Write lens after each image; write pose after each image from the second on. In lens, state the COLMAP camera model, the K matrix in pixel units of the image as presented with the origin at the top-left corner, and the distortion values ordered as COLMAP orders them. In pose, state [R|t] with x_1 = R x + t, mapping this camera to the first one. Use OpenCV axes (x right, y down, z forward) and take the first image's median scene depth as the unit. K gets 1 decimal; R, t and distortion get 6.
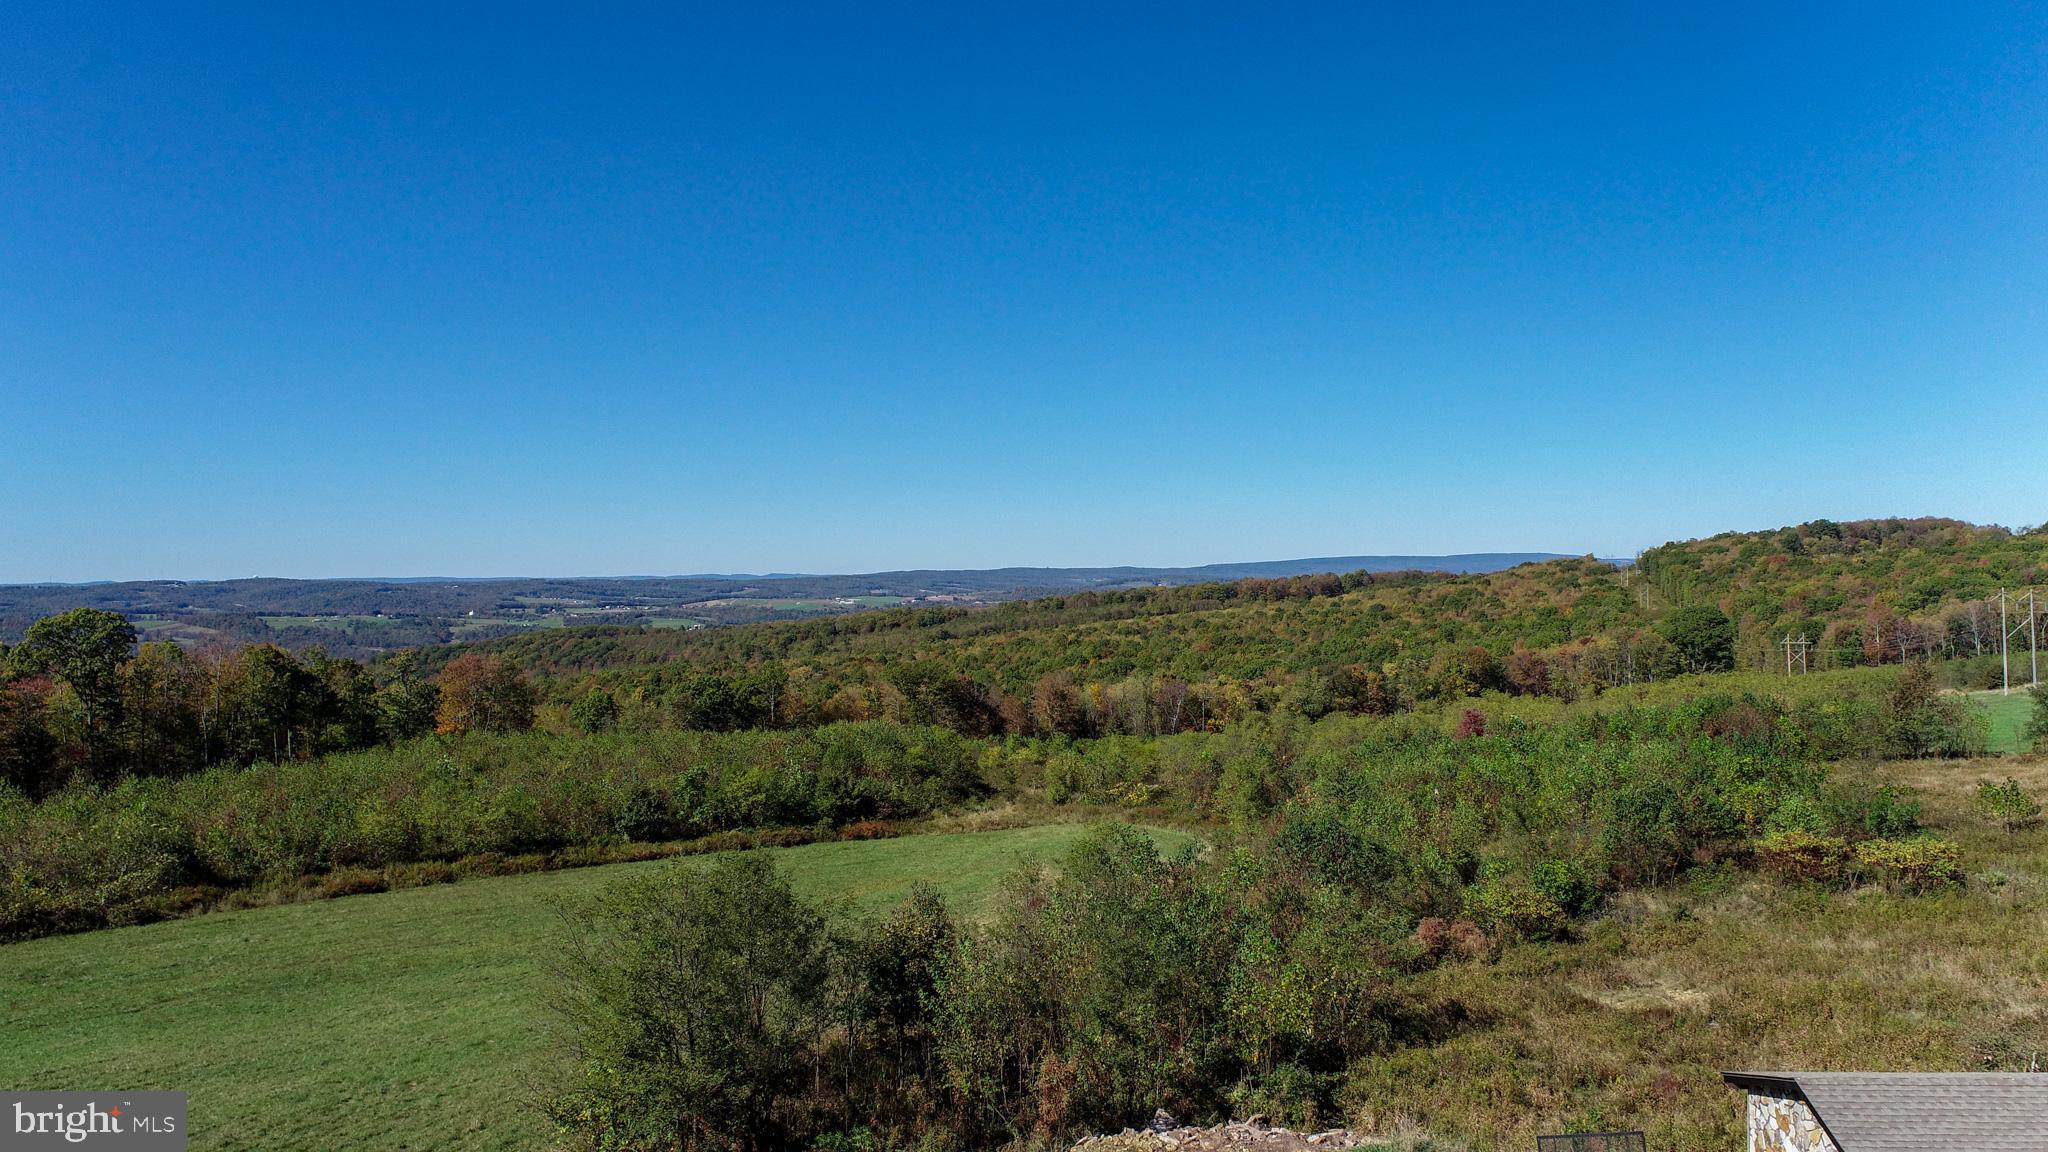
lens RADIAL K [[1378.2, 0, 1022.9], [0, 1378.2, 575.3], [0, 0, 1]] dist [-0.016342, 0.006379]
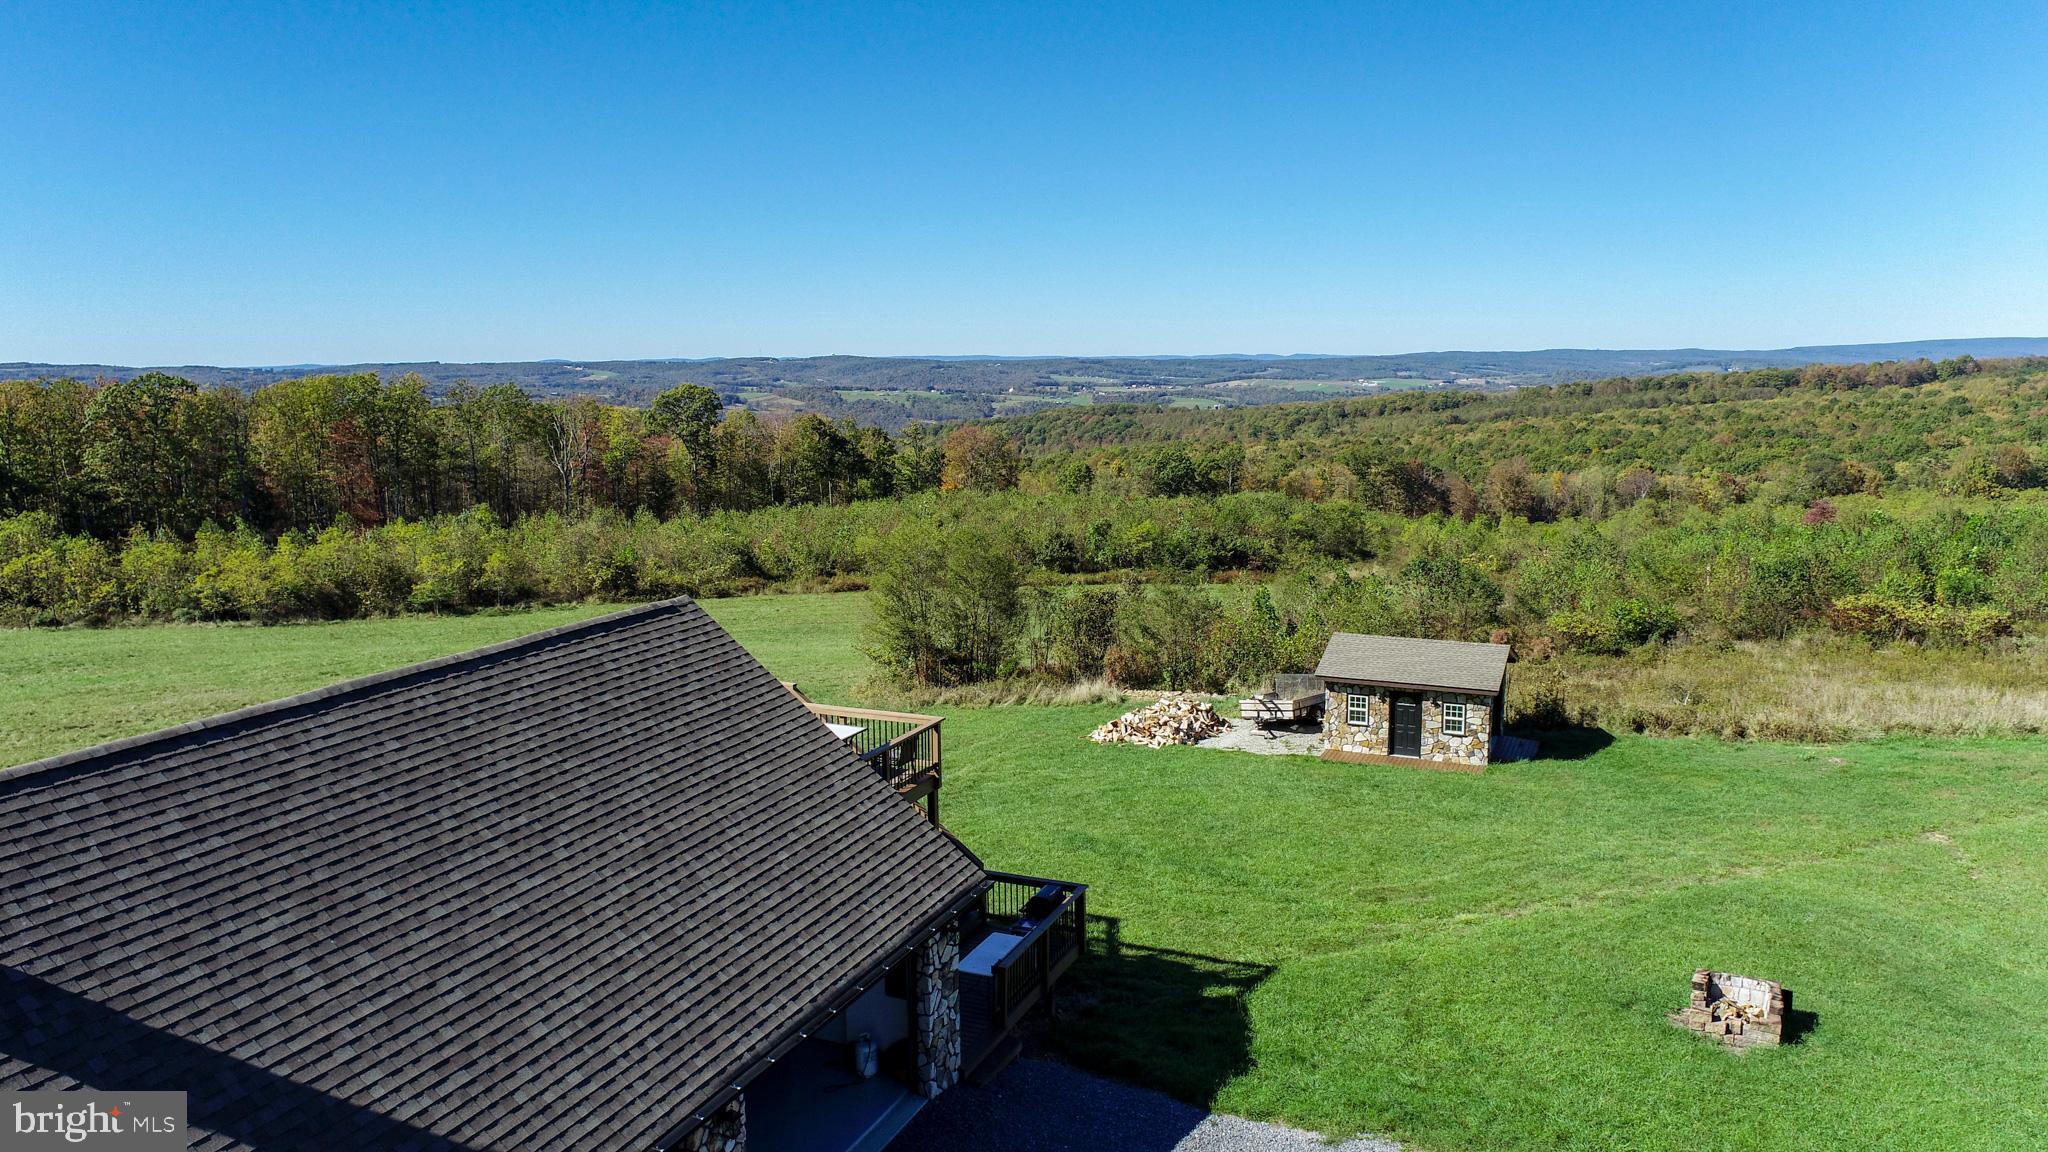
lens RADIAL K [[1378.2, 0, 1022.9], [0, 1378.2, 575.3], [0, 0, 1]] dist [-0.016342, 0.006379]
pose [[0.930551, 0.063186, -0.360670, 0.063793], [-0.005523, 0.987308, 0.158719, -0.003795], [0.366121, -0.145704, 0.919090, -0.080320]]
